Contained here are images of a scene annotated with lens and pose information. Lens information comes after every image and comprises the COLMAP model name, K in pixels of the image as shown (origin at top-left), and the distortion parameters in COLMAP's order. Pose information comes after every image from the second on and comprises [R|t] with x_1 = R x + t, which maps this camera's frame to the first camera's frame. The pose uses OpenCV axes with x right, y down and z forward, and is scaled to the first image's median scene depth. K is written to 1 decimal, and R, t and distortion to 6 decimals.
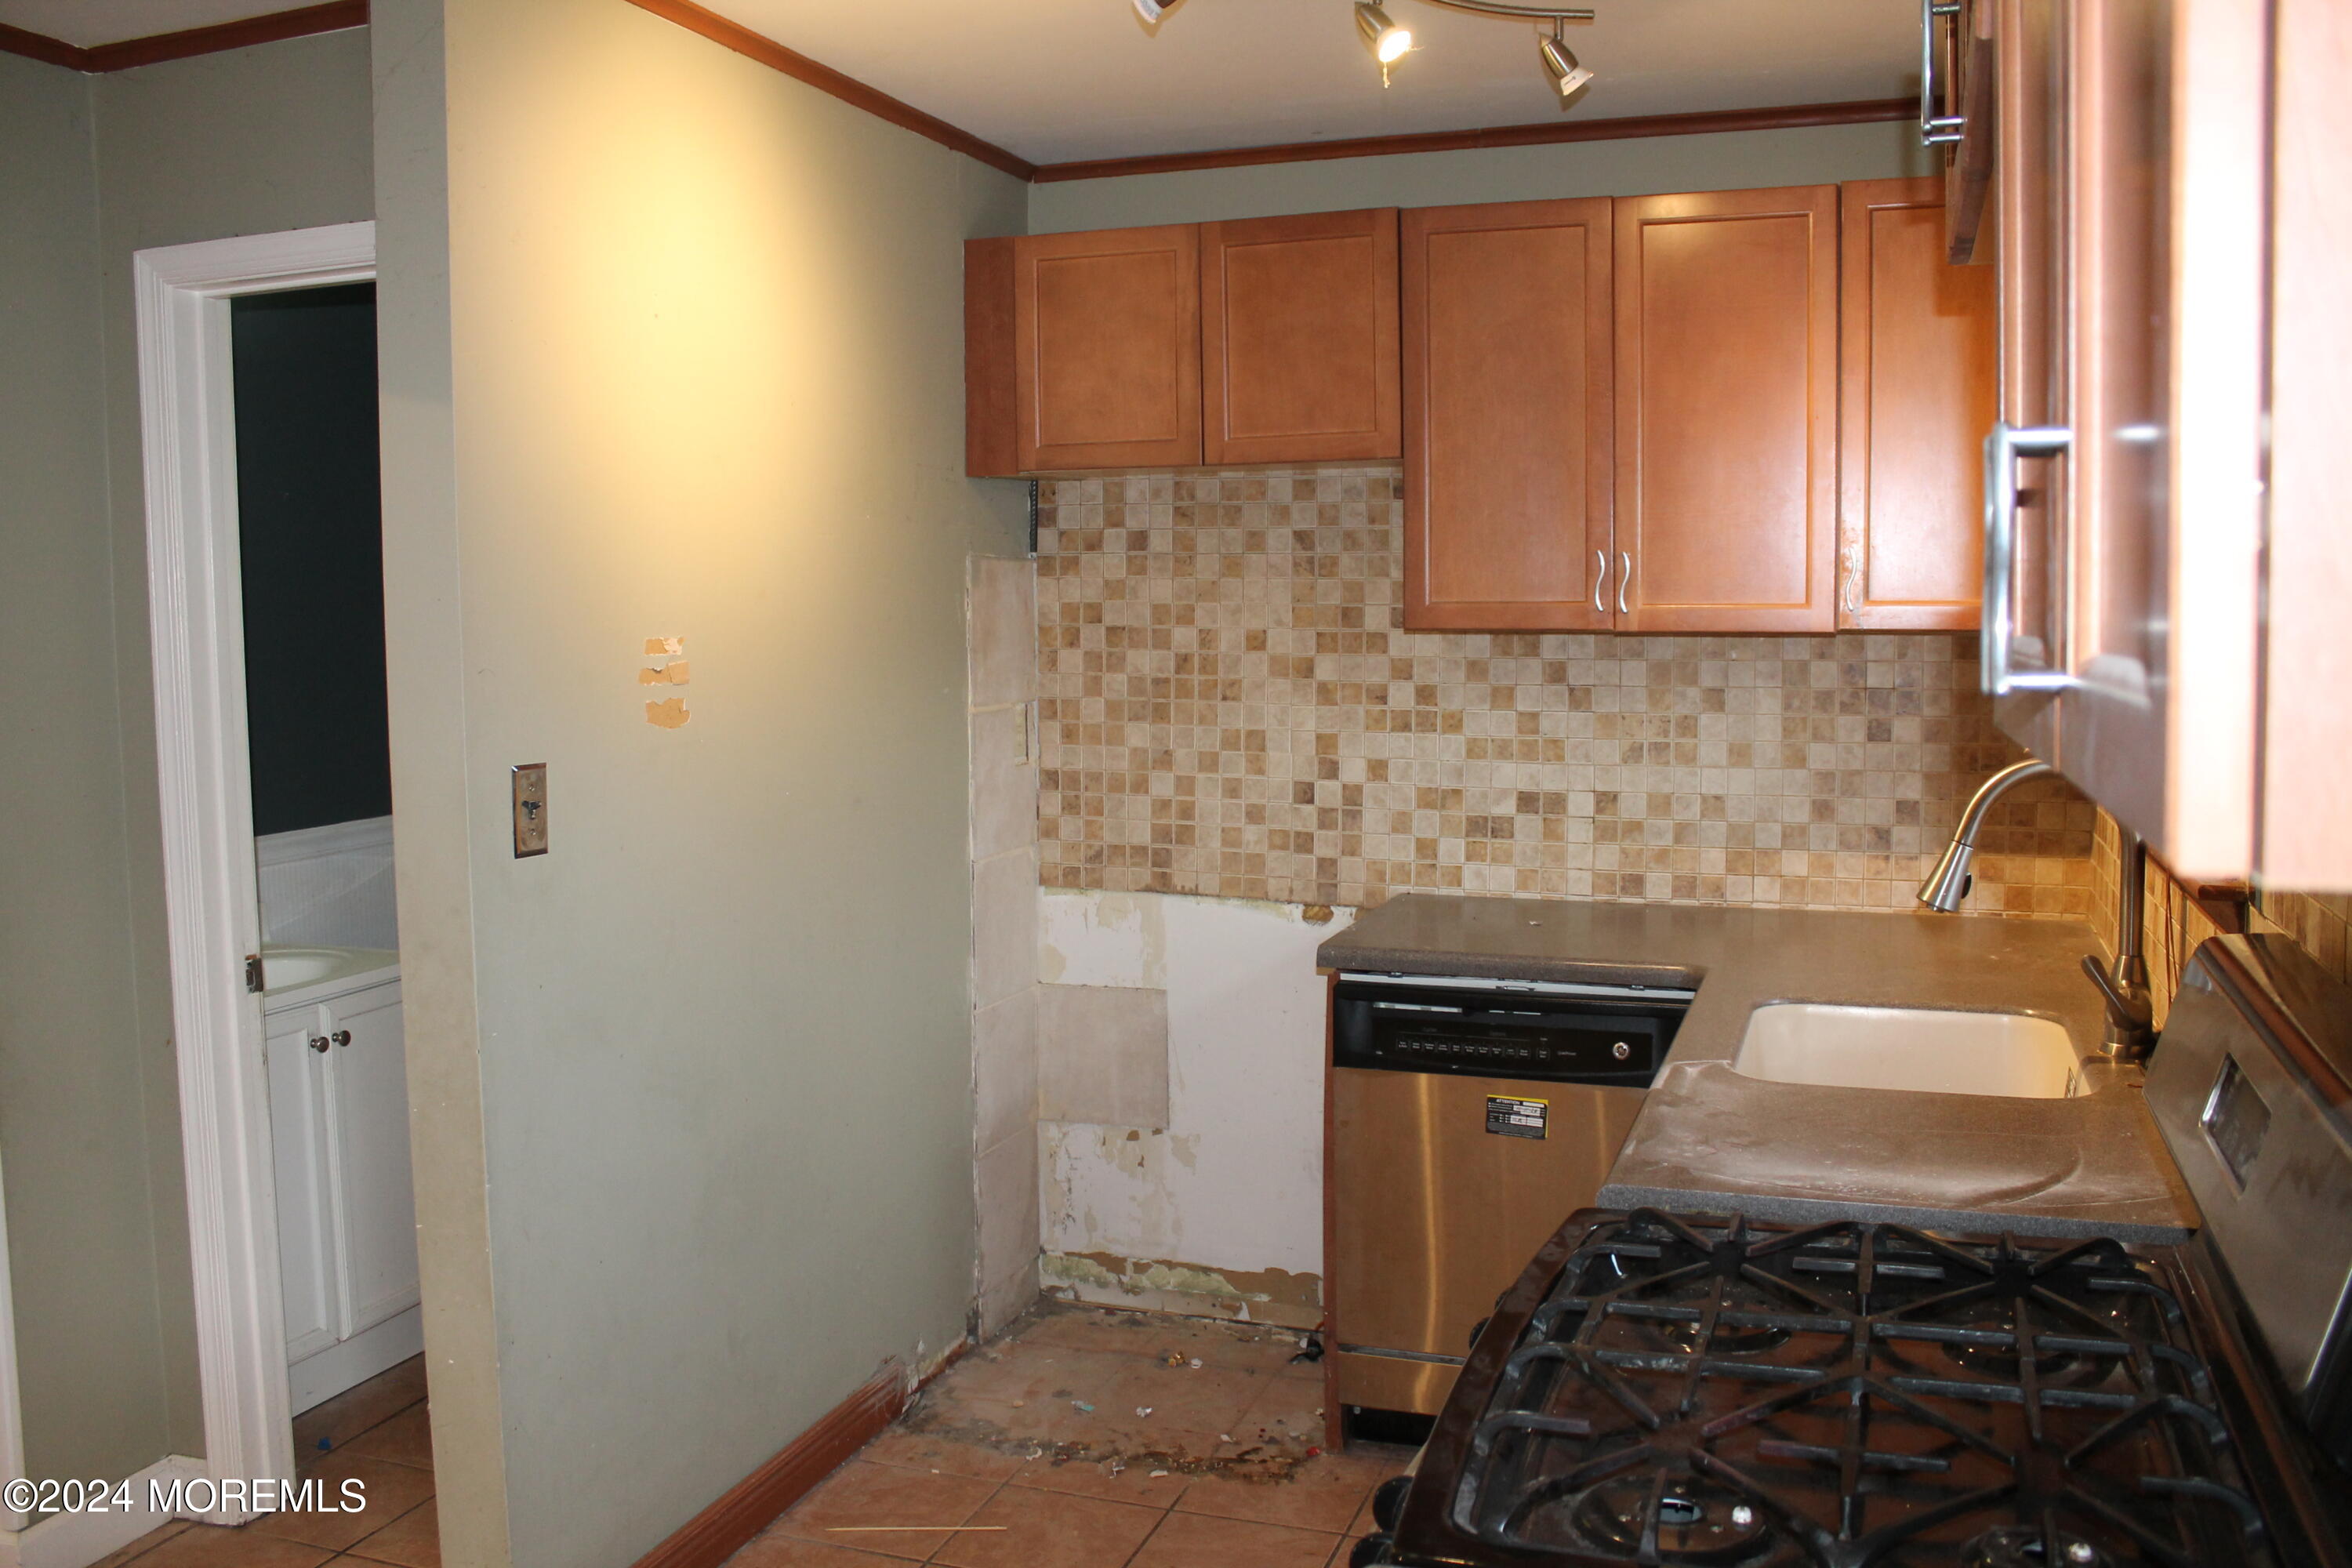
lens RADIAL K [[1964.1, 0, 1169.8], [0, 1964.1, 770.9], [0, 0, 1]] dist [-0.162366, 0.142787]
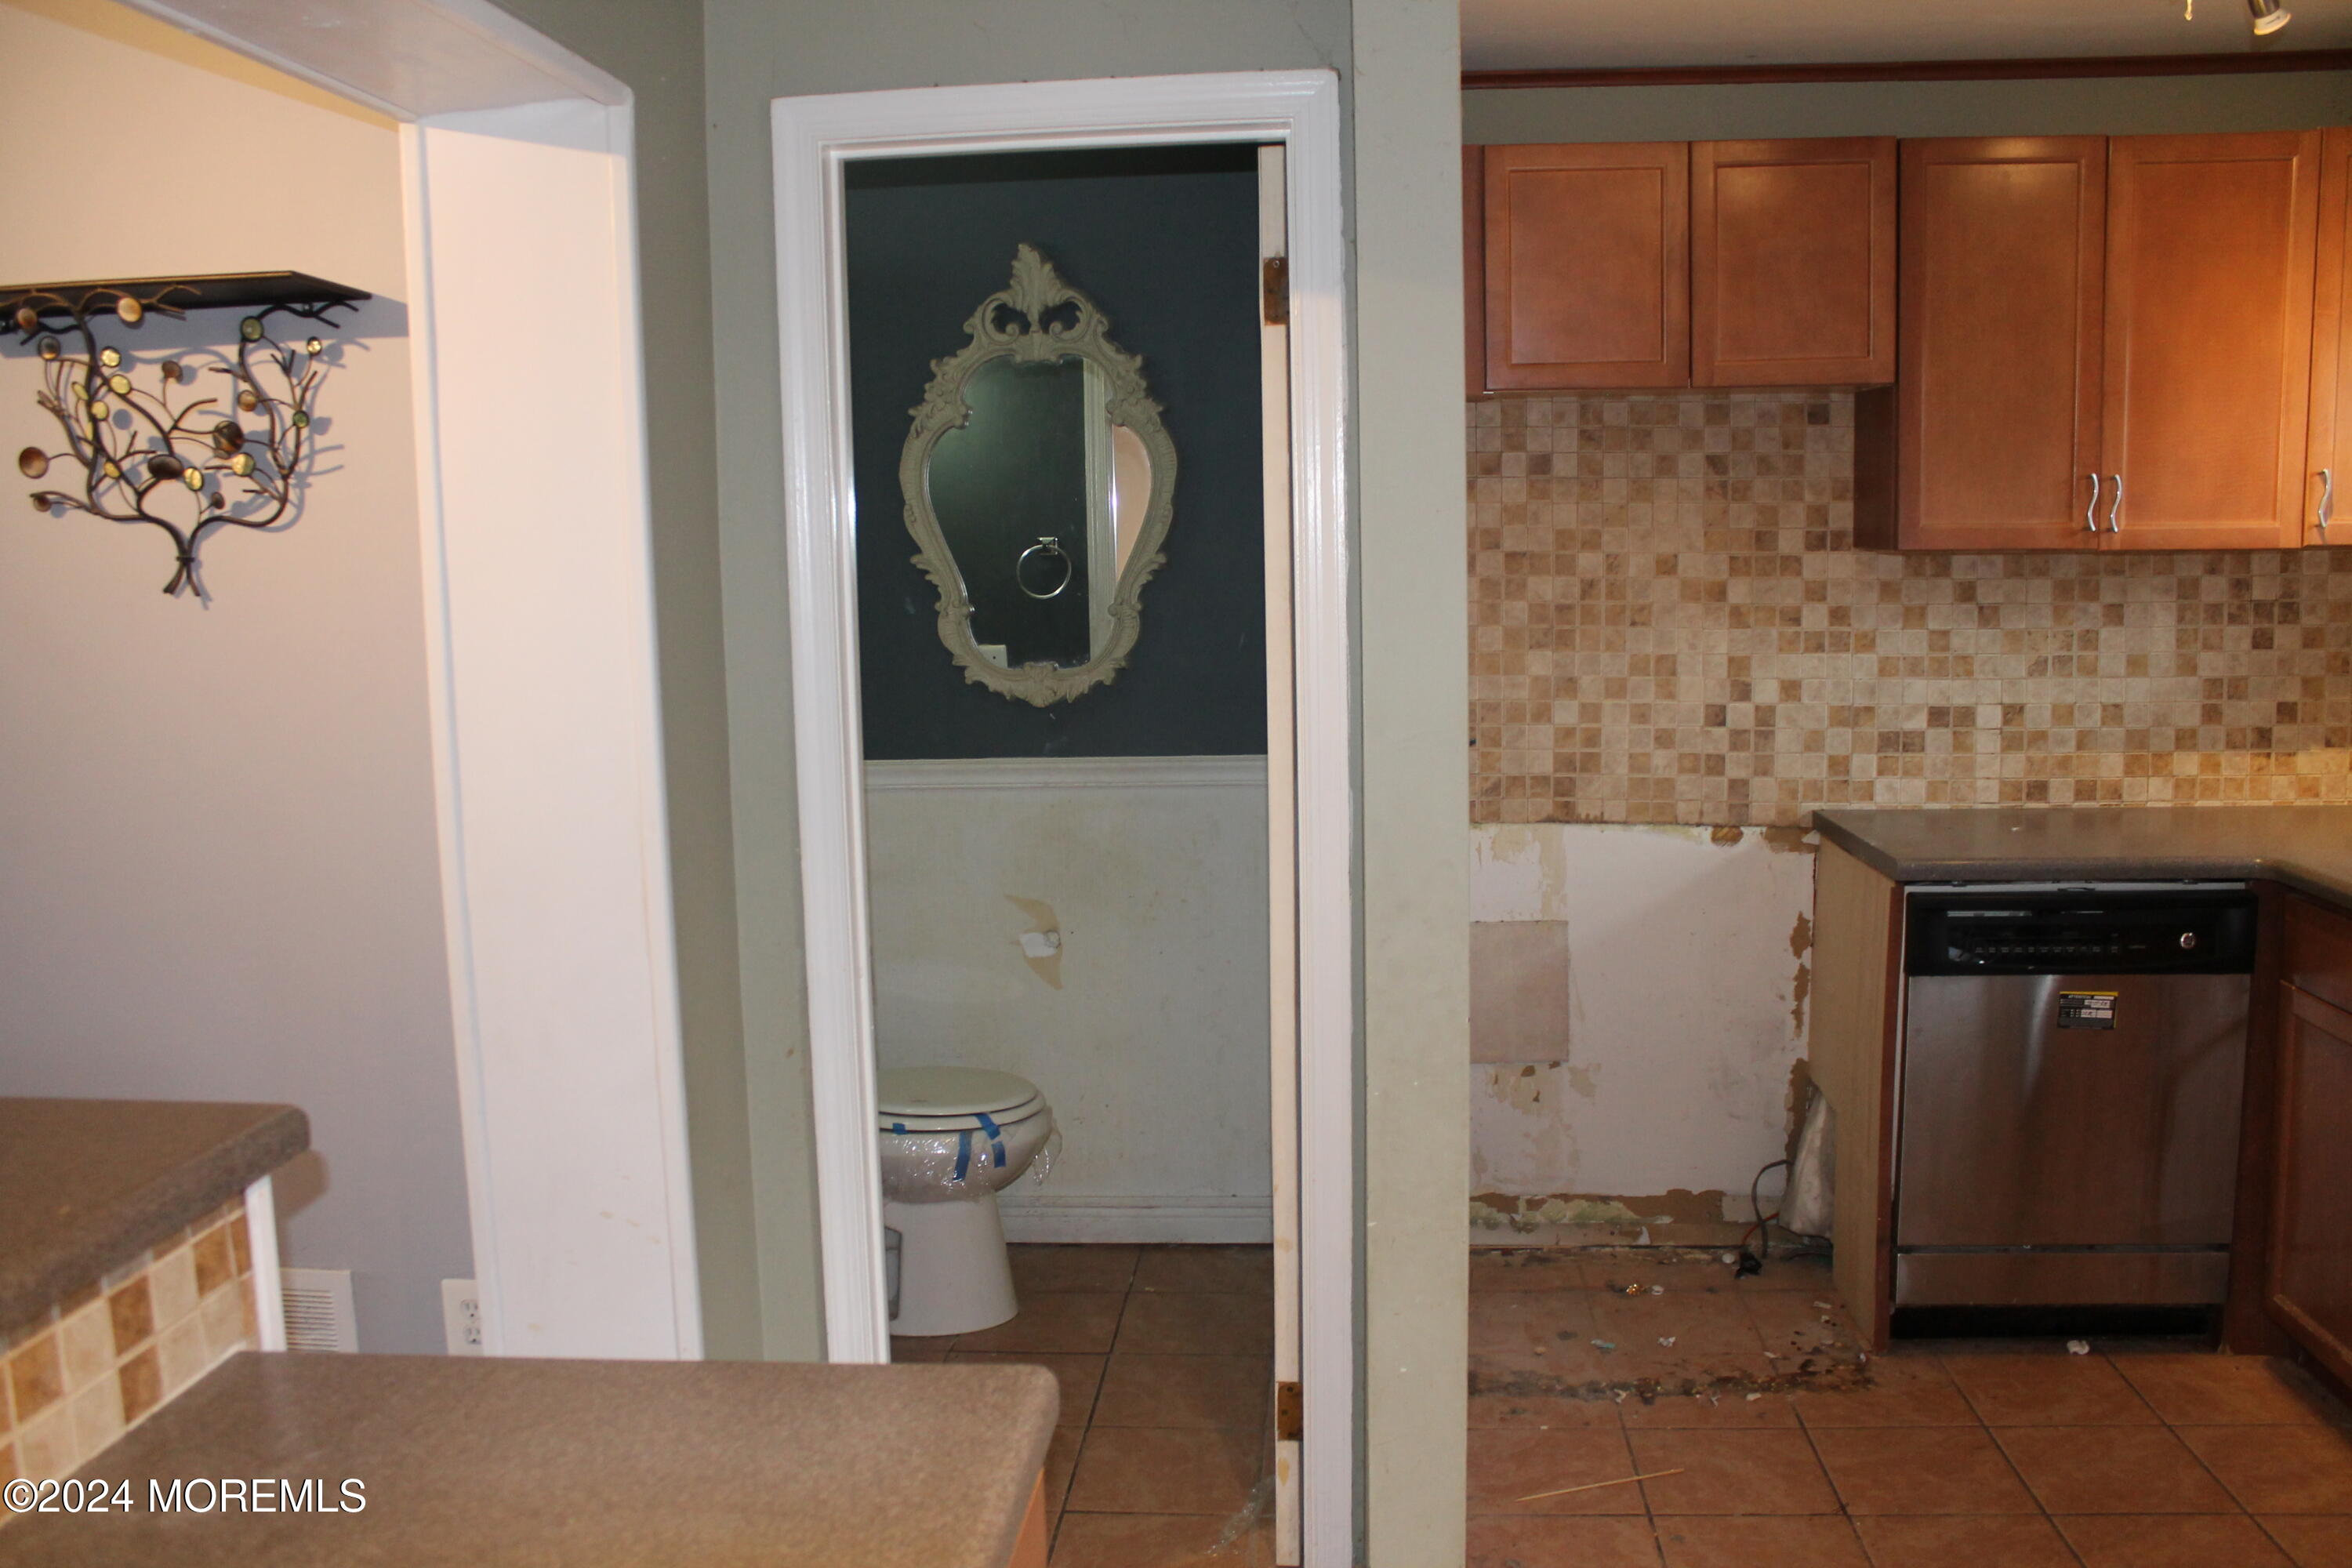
lens RADIAL K [[1970.5, 0, 1167.9], [0, 1970.5, 770.2], [0, 0, 1]] dist [-0.166310, 0.145107]
pose [[0.968876, -0.041837, 0.243984, -0.459187], [0.035307, 0.998893, 0.031081, -0.001833], [-0.245014, -0.021500, 0.969281, 0.100947]]
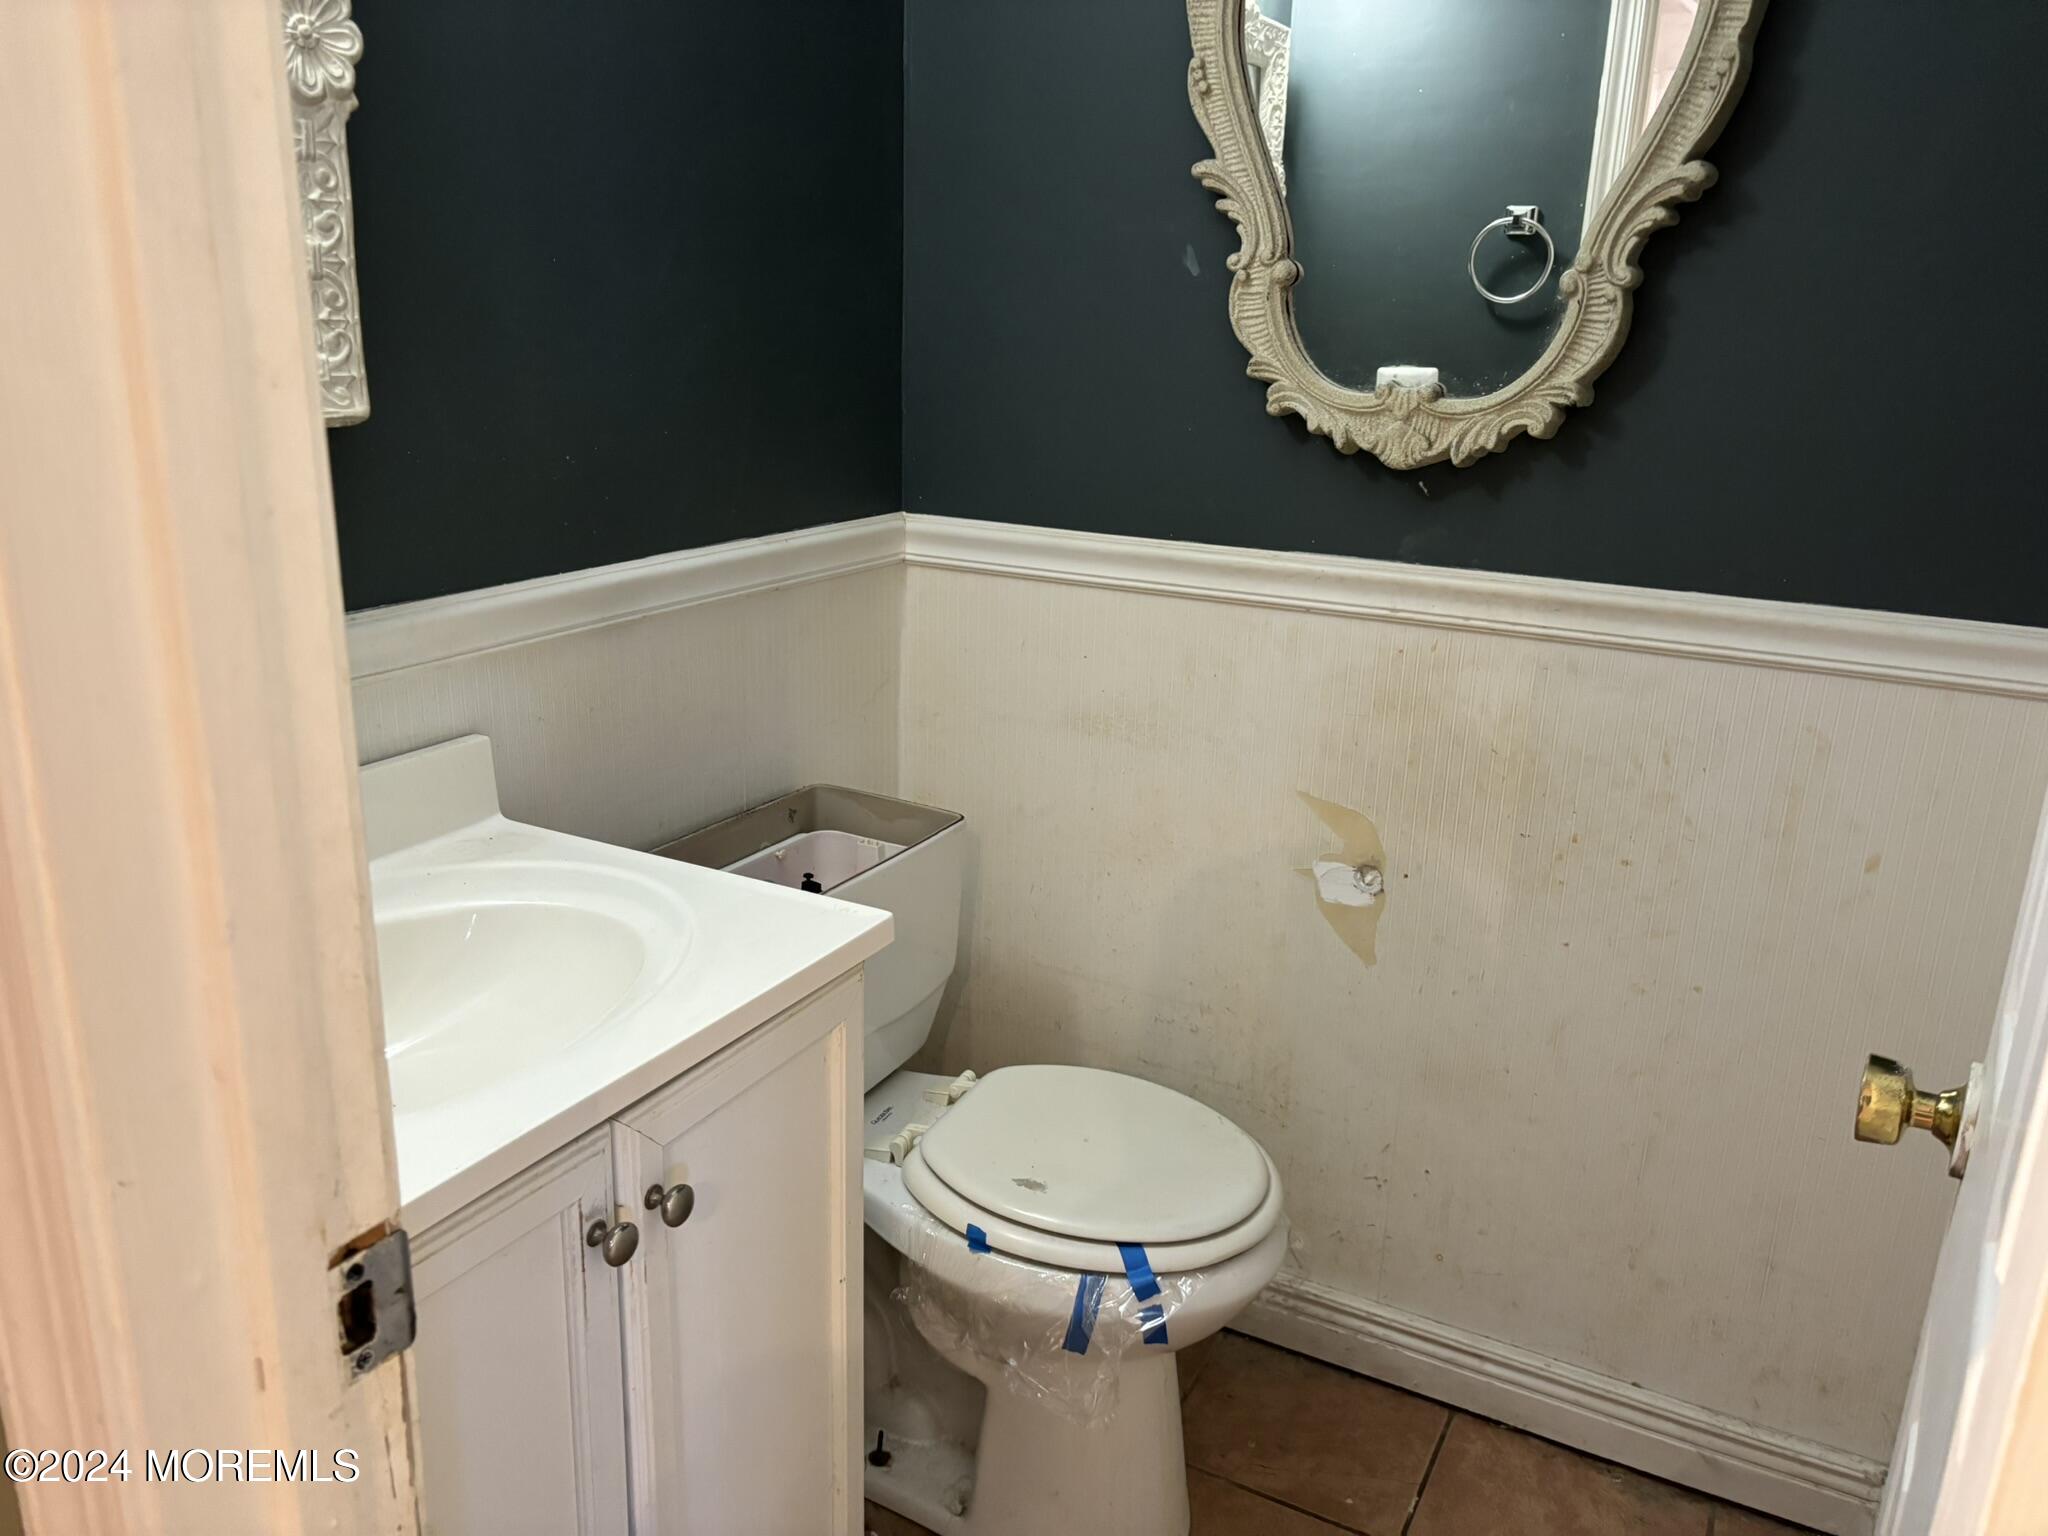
lens RADIAL K [[1562.4, 0, 1024.0], [0, 1562.4, 768.0], [0, 0, 1]] dist [0.056360, -0.001465]
pose [[0.987353, 0.080260, -0.136719, -0.304106], [-0.050788, 0.977064, 0.206802, -0.008985], [0.150181, -0.197243, 0.968783, 0.671191]]
